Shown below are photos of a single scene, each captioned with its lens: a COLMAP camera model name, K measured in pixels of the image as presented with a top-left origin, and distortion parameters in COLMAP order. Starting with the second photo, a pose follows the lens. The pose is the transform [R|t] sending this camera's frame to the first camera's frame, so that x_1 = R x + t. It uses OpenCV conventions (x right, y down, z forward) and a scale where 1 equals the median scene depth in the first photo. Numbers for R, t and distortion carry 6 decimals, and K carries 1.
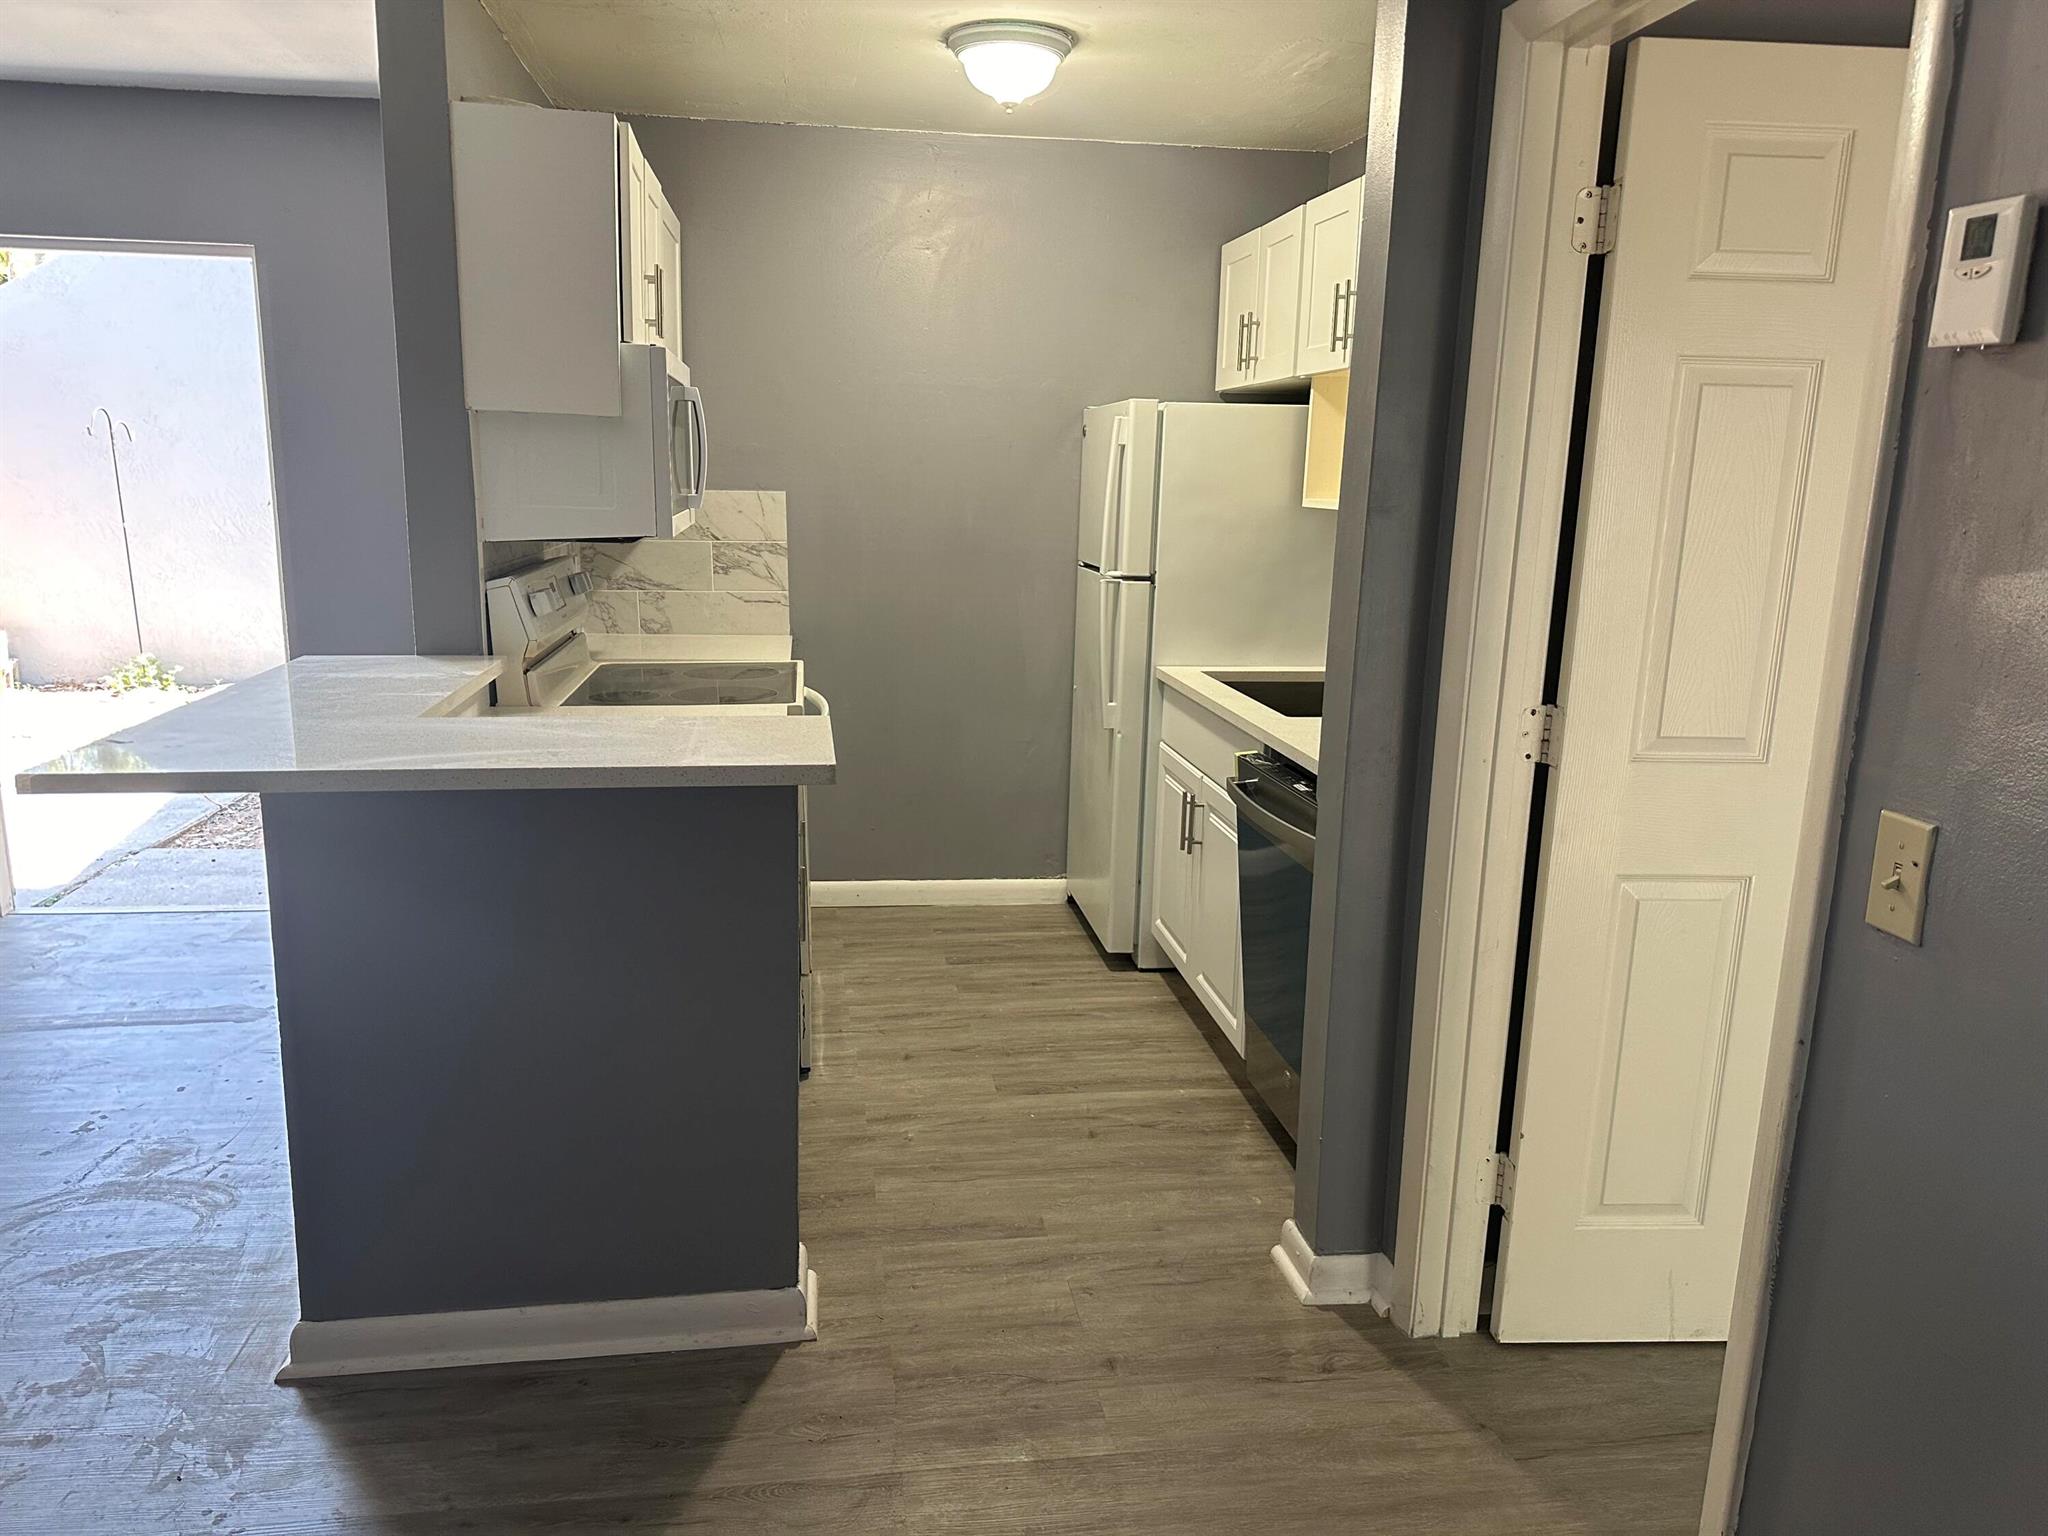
lens RADIAL K [[1454.1, 0, 983.6], [0, 1454.1, 773.9], [0, 0, 1]] dist [0.086141, -0.091447]
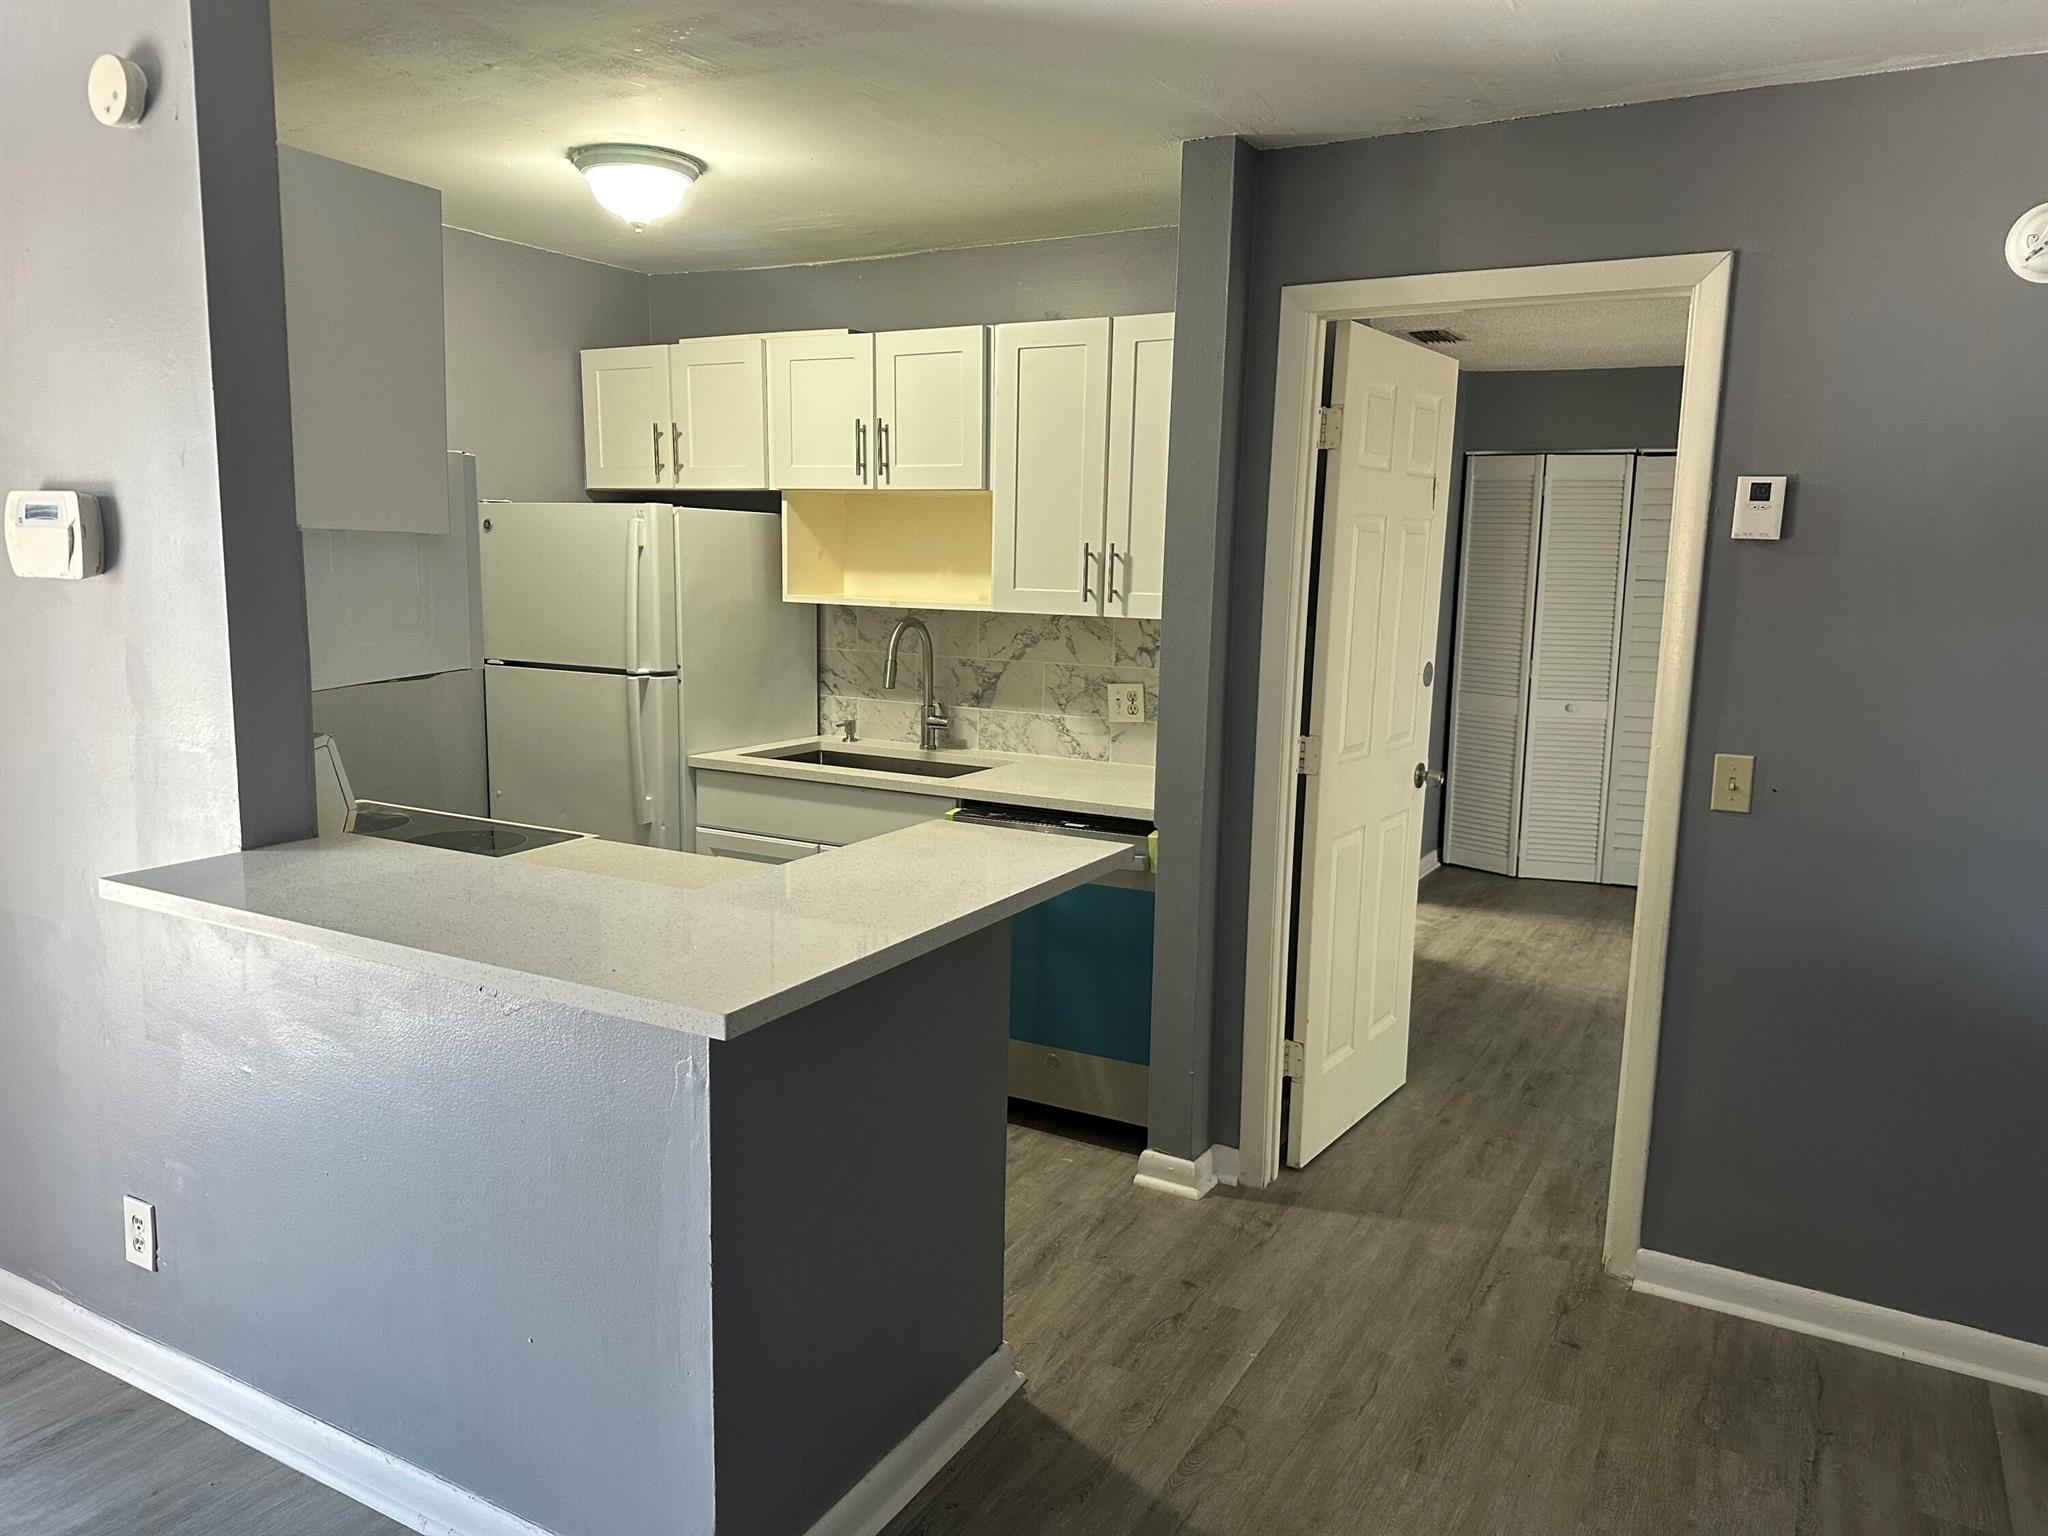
lens RADIAL K [[1437.1, 0, 1024.0], [0, 1437.1, 768.0], [0, 0, 1]] dist [0.230985, -0.467588]
pose [[0.606898, -0.128649, 0.784298, -0.976623], [0.160964, 0.986258, 0.037222, -0.115314], [-0.778309, 0.103654, 0.619266, 0.285693]]
